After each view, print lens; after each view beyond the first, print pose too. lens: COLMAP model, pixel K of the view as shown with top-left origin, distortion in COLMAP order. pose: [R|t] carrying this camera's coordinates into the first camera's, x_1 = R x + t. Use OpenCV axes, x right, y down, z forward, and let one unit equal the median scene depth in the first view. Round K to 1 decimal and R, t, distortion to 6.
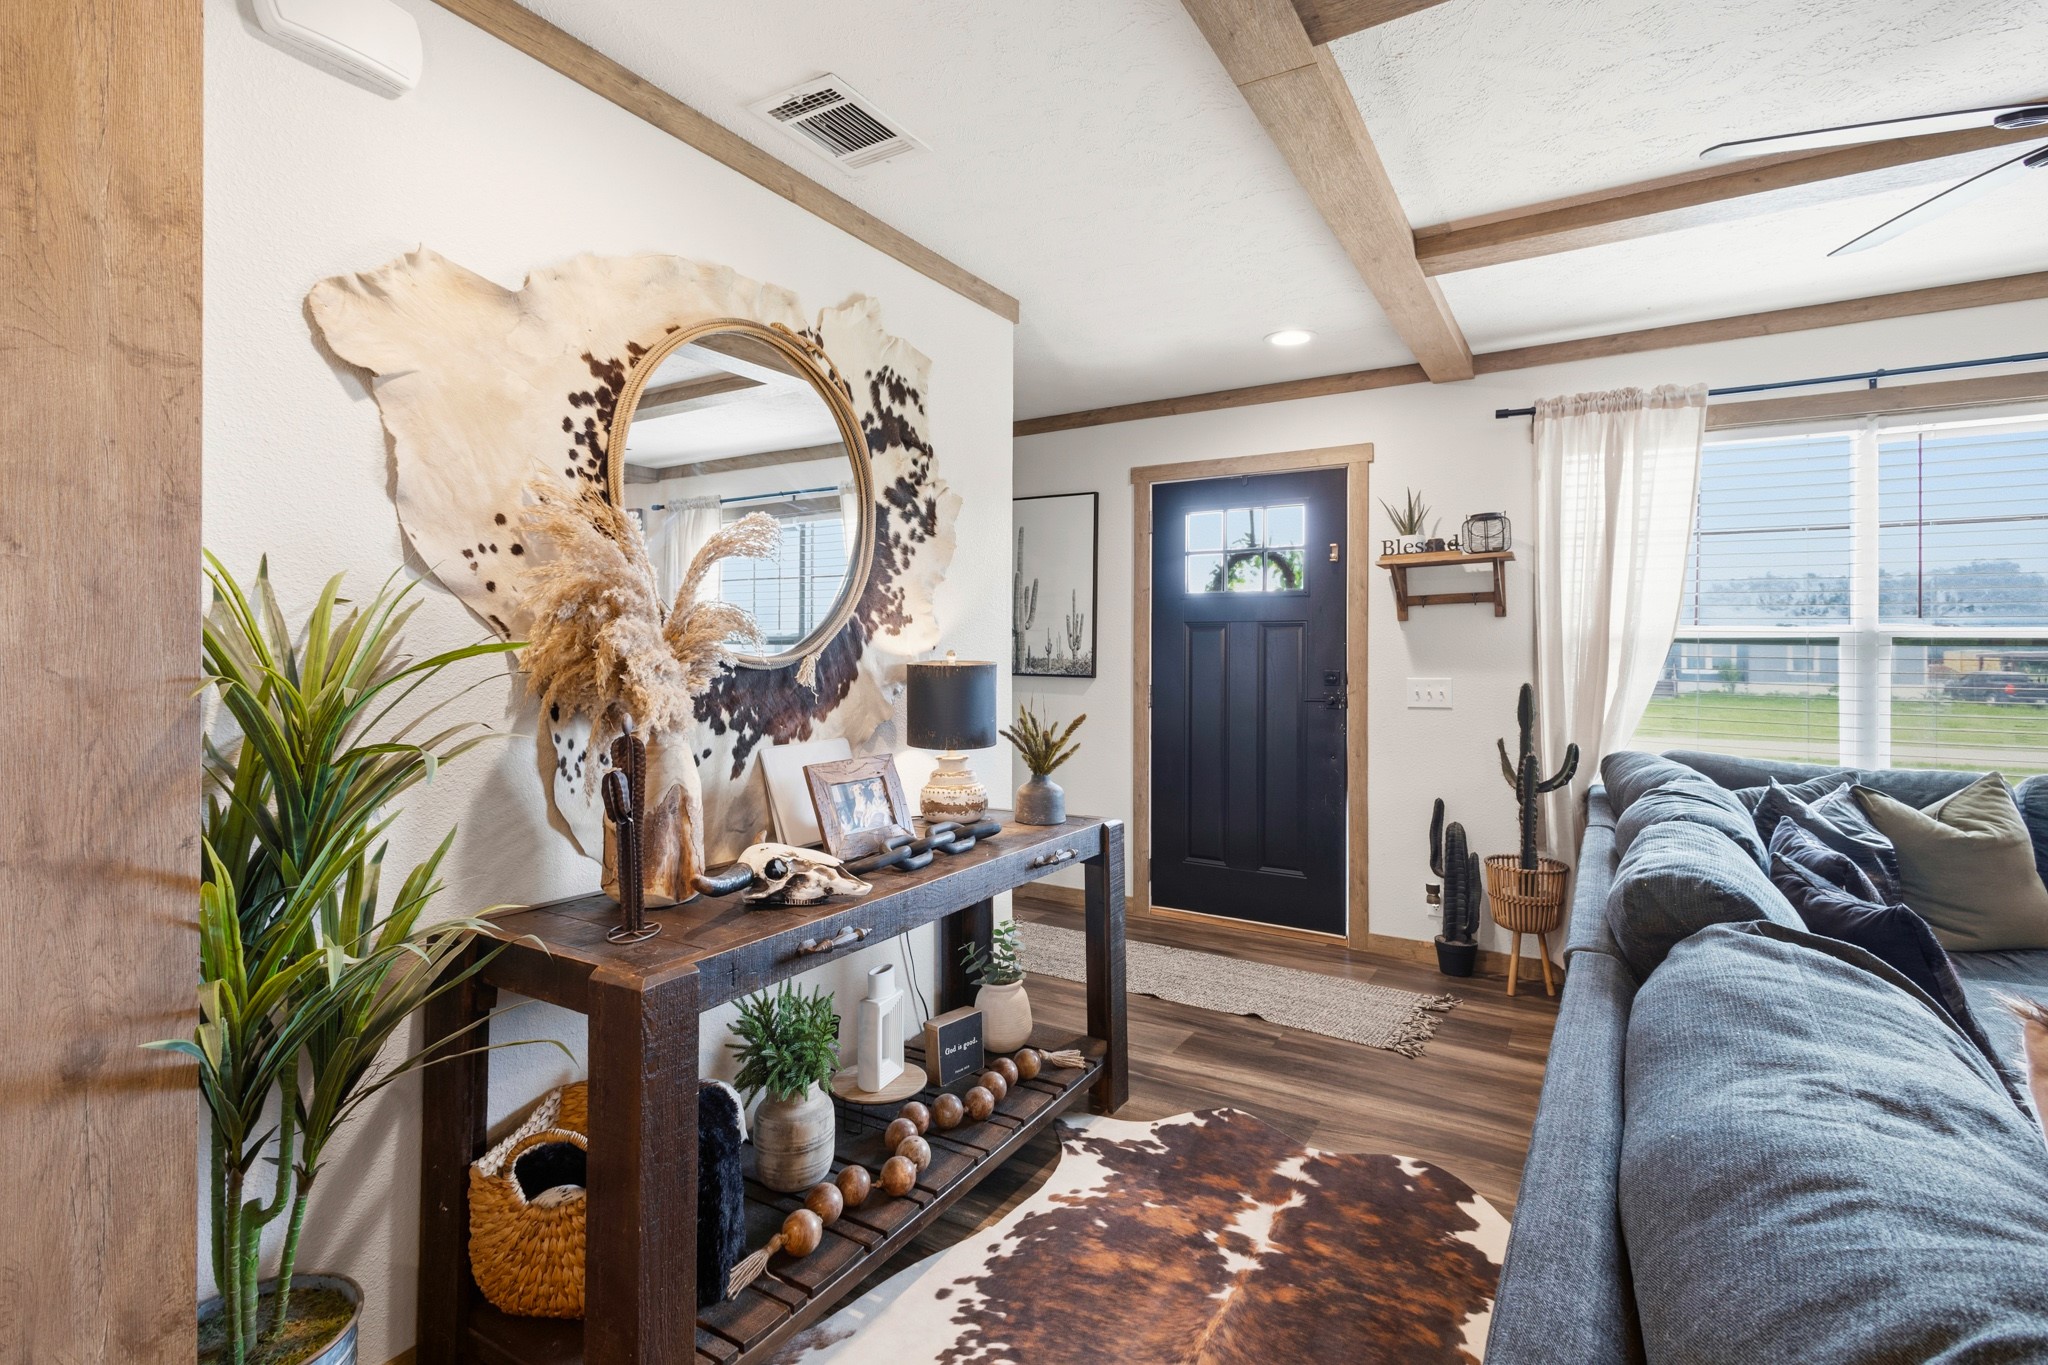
lens RADIAL K [[959.3, 0, 1019.1], [0, 959.3, 651.3], [0, 0, 1]] dist [0.011075, -0.003828]
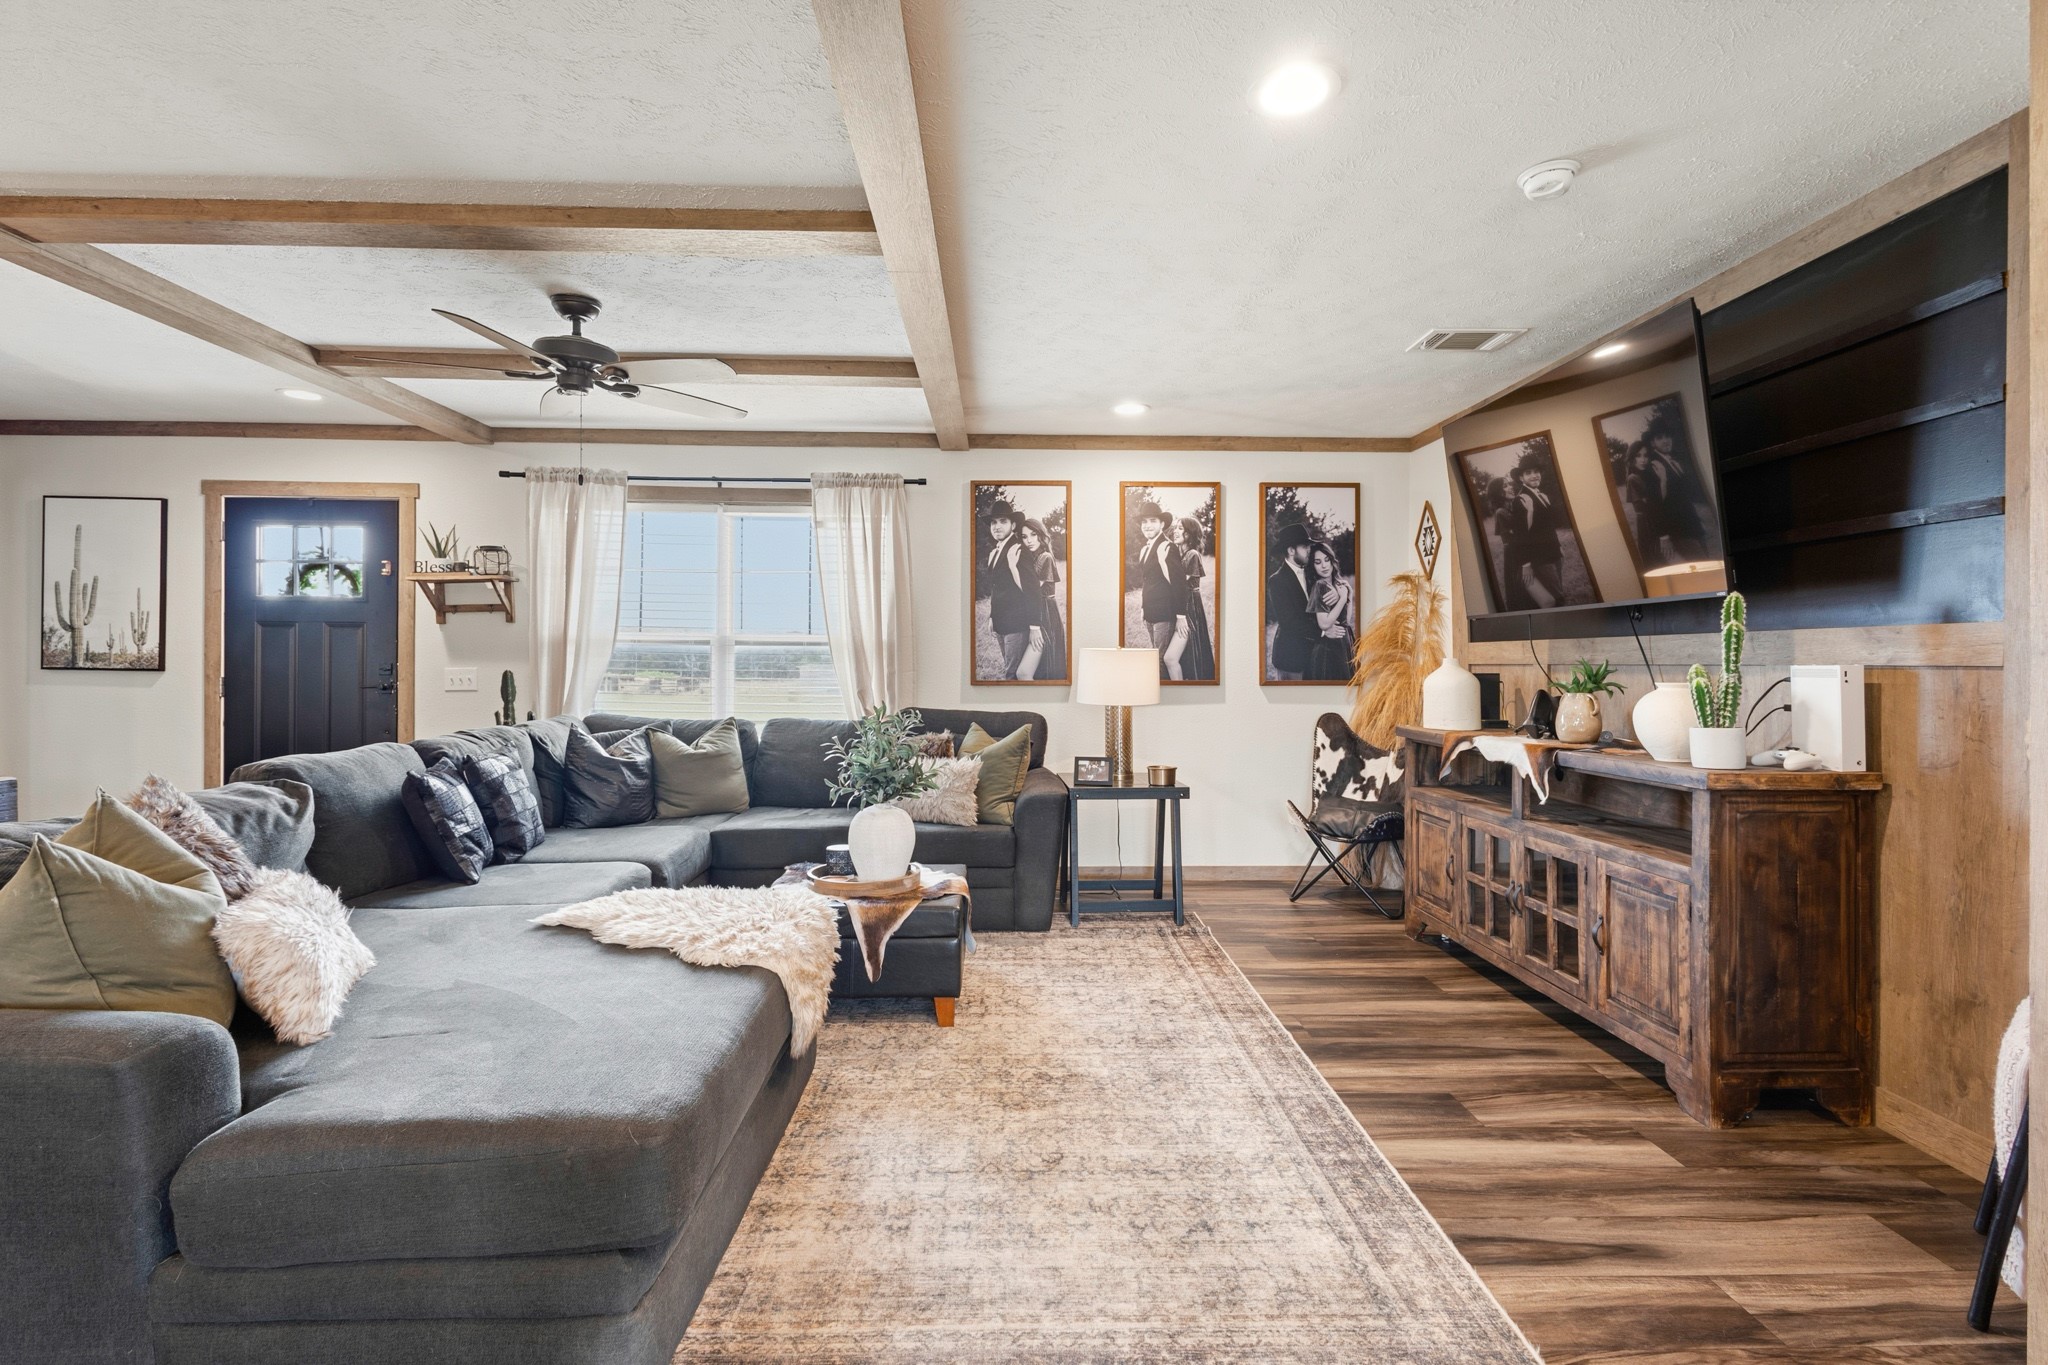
lens RADIAL K [[959.3, 0, 1027.8], [0, 959.3, 659.2], [0, 0, 1]] dist [0.011075, -0.003828]
pose [[0.833161, 0.002232, 0.553026, 0.603091], [-0.003544, 0.999993, 0.001304, 0.019748], [-0.553019, -0.003046, 0.833163, -0.911923]]
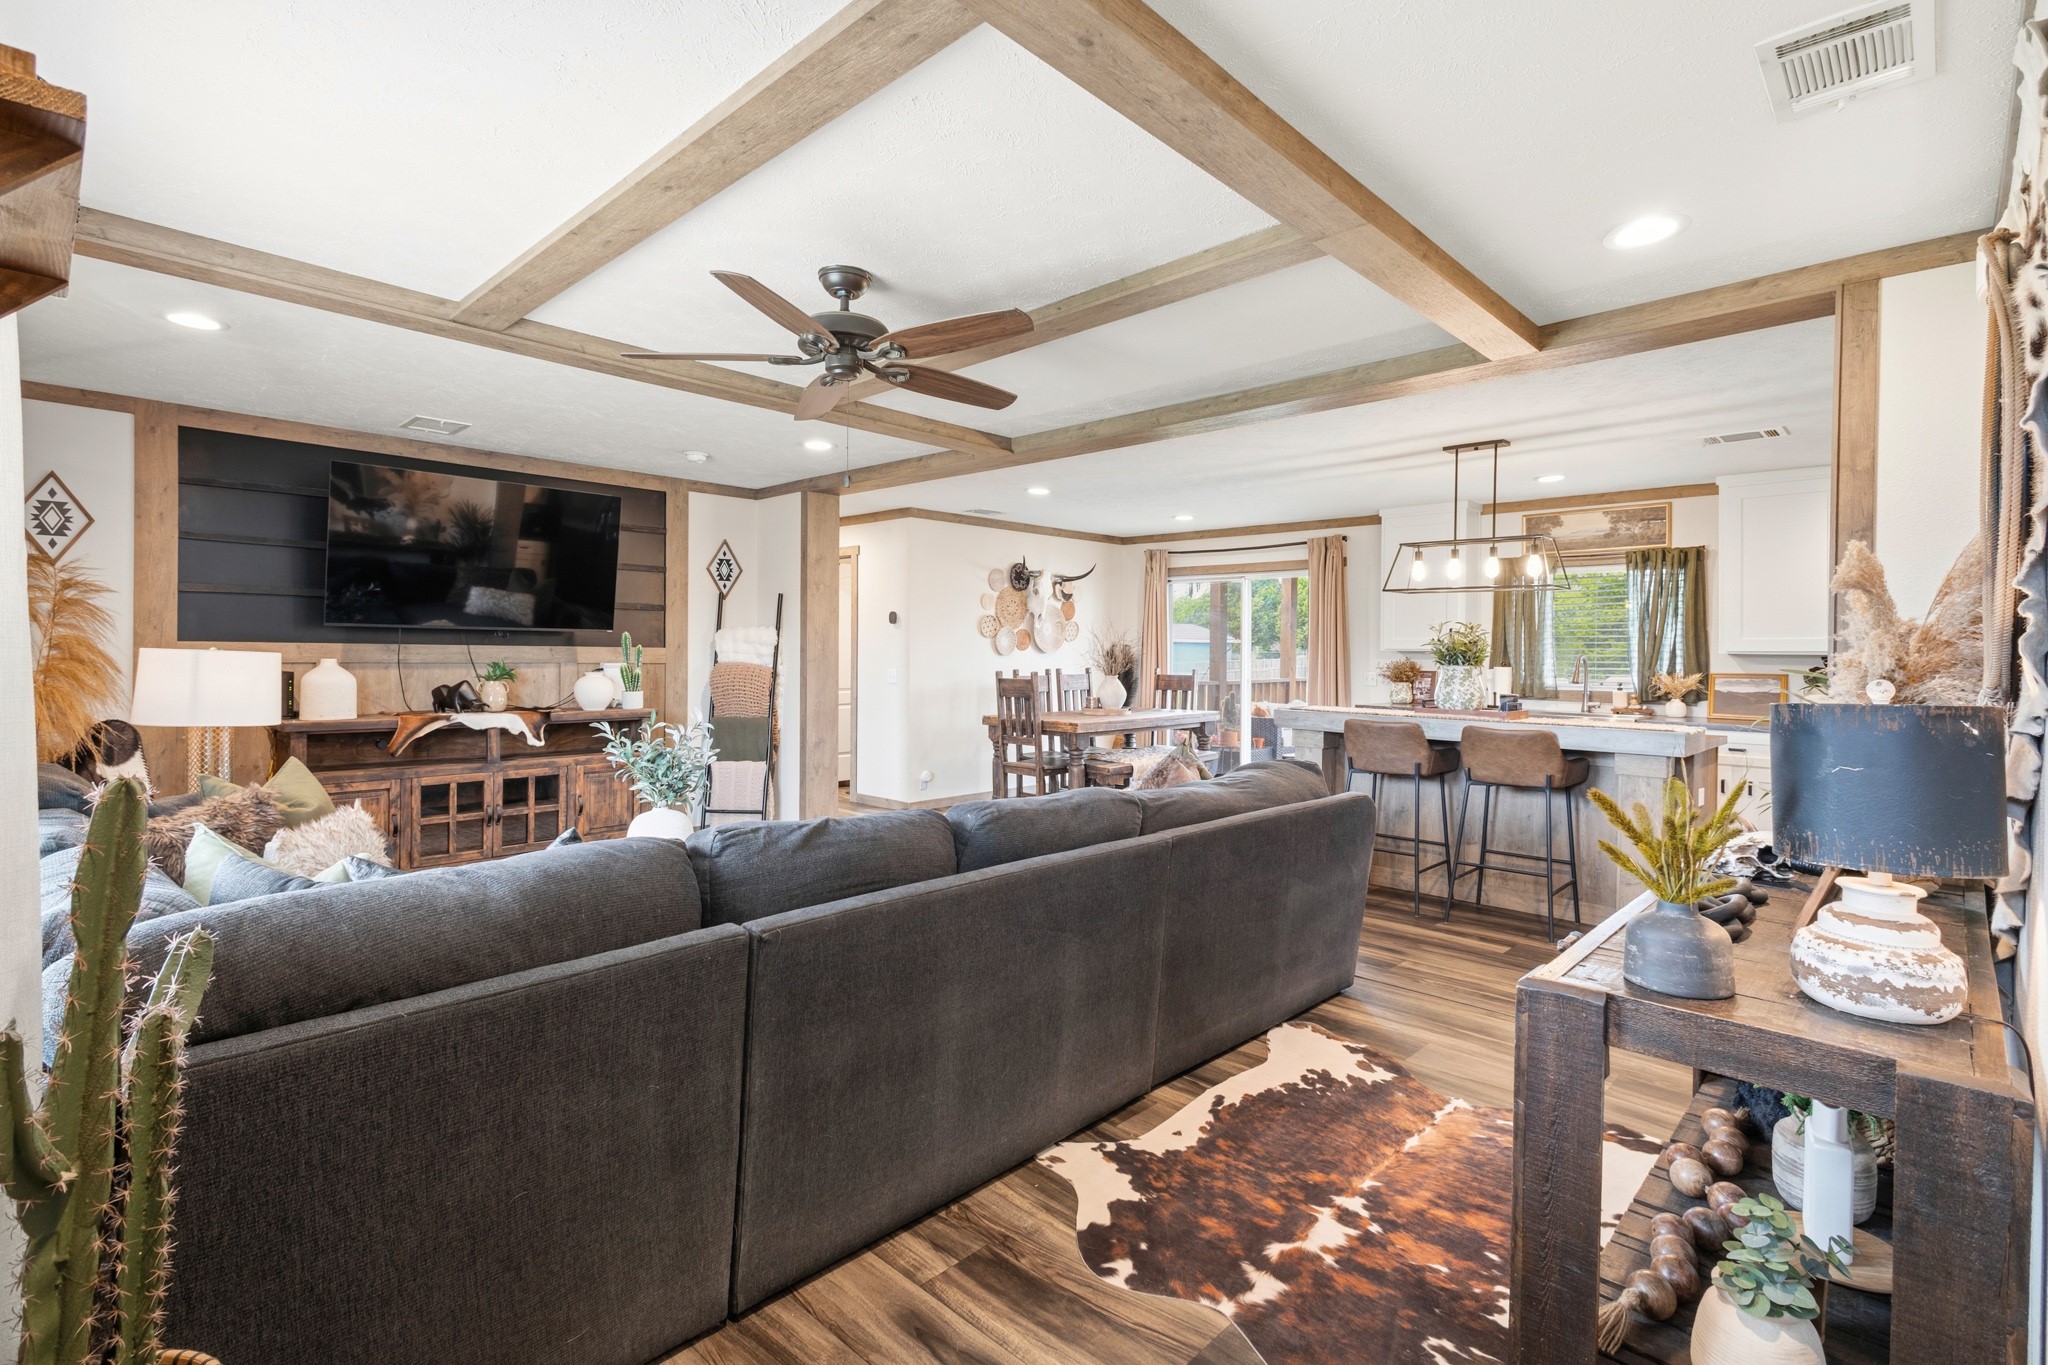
lens RADIAL K [[959.3, 0, 1023.4], [0, 959.3, 653.2], [0, 0, 1]] dist [0.011075, -0.003828]
pose [[-0.976715, -0.012321, 0.214188, 0.323002], [-0.013366, 0.999905, -0.003433, -0.008458], [-0.214125, -0.006216, -0.976786, 1.912887]]
